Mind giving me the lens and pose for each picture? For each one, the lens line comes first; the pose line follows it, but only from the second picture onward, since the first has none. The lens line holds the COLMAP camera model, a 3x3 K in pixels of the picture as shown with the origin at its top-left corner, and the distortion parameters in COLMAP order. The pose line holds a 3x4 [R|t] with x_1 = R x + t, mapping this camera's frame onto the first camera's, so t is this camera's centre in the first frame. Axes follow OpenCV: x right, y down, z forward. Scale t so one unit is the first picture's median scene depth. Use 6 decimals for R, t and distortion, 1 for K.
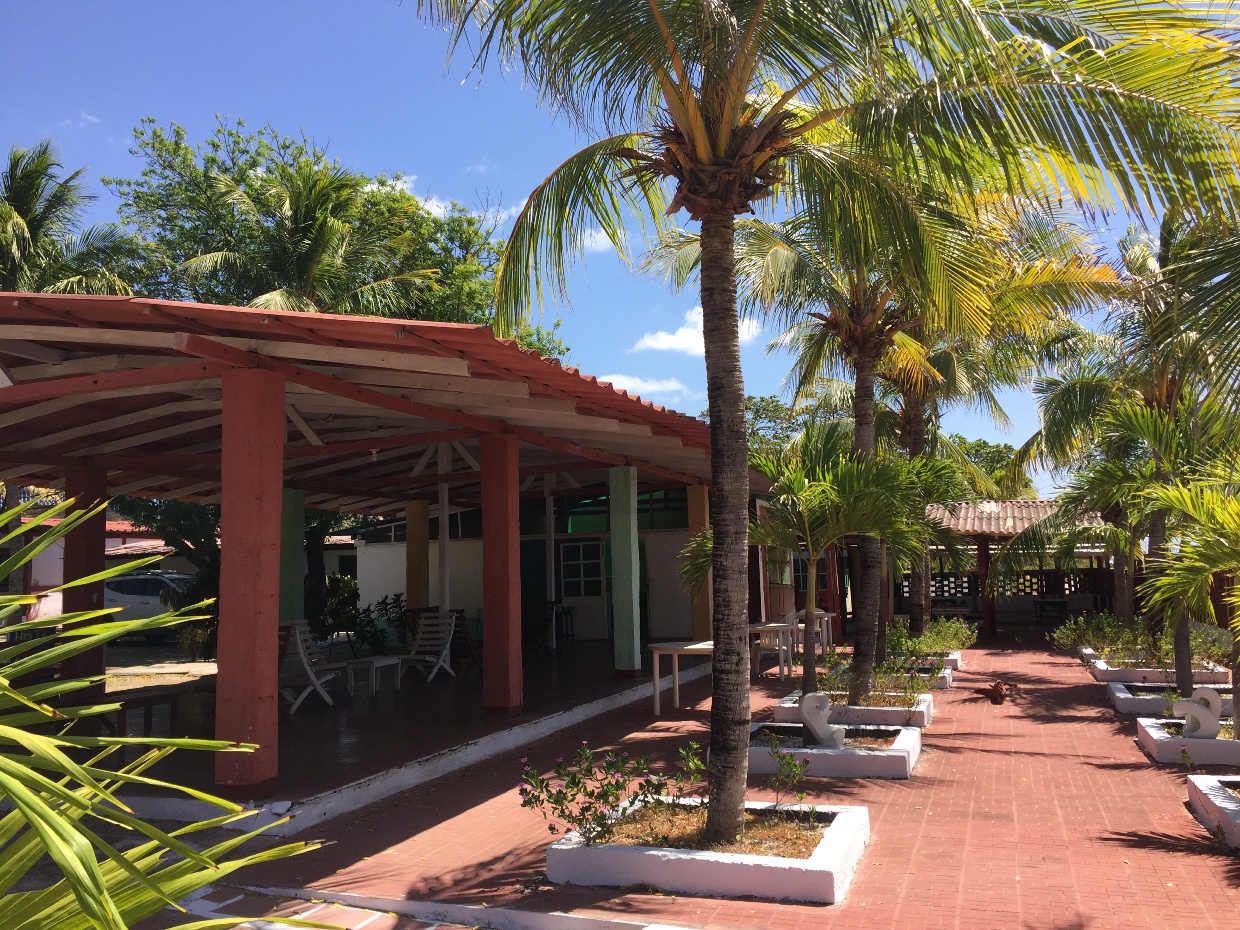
lens RADIAL K [[1088.1, 0, 620.0], [0, 1088.1, 465.0], [0, 0, 1]] dist [0.123732, -0.152124]
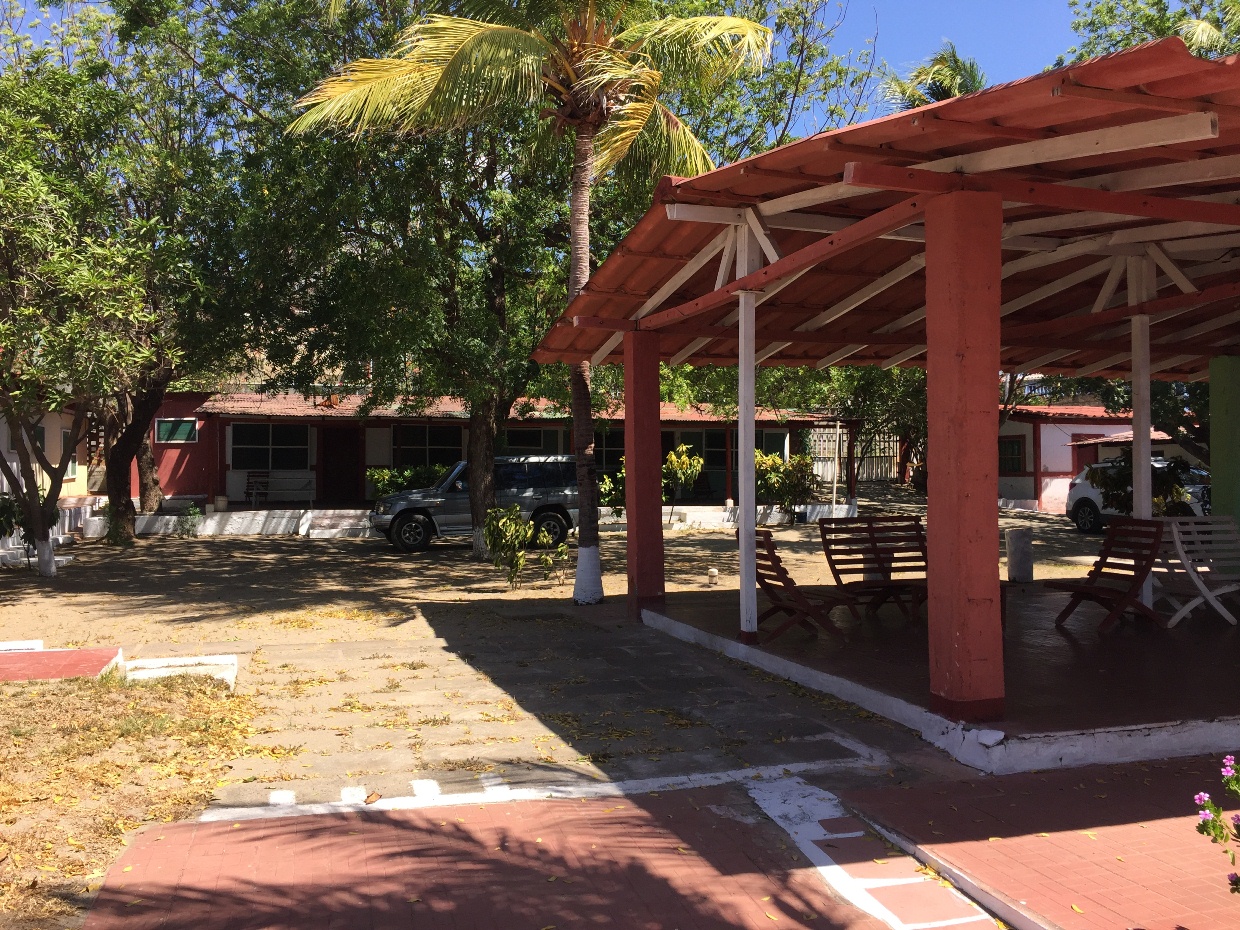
lens RADIAL K [[1073.8, 0, 620.0], [0, 1073.8, 465.0], [0, 0, 1]] dist [0.095470, -0.138274]
pose [[0.608725, 0.016673, -0.793206, 0.104600], [0.061201, 0.995813, 0.067899, 0.028976], [0.791017, -0.089876, 0.605156, 0.224993]]
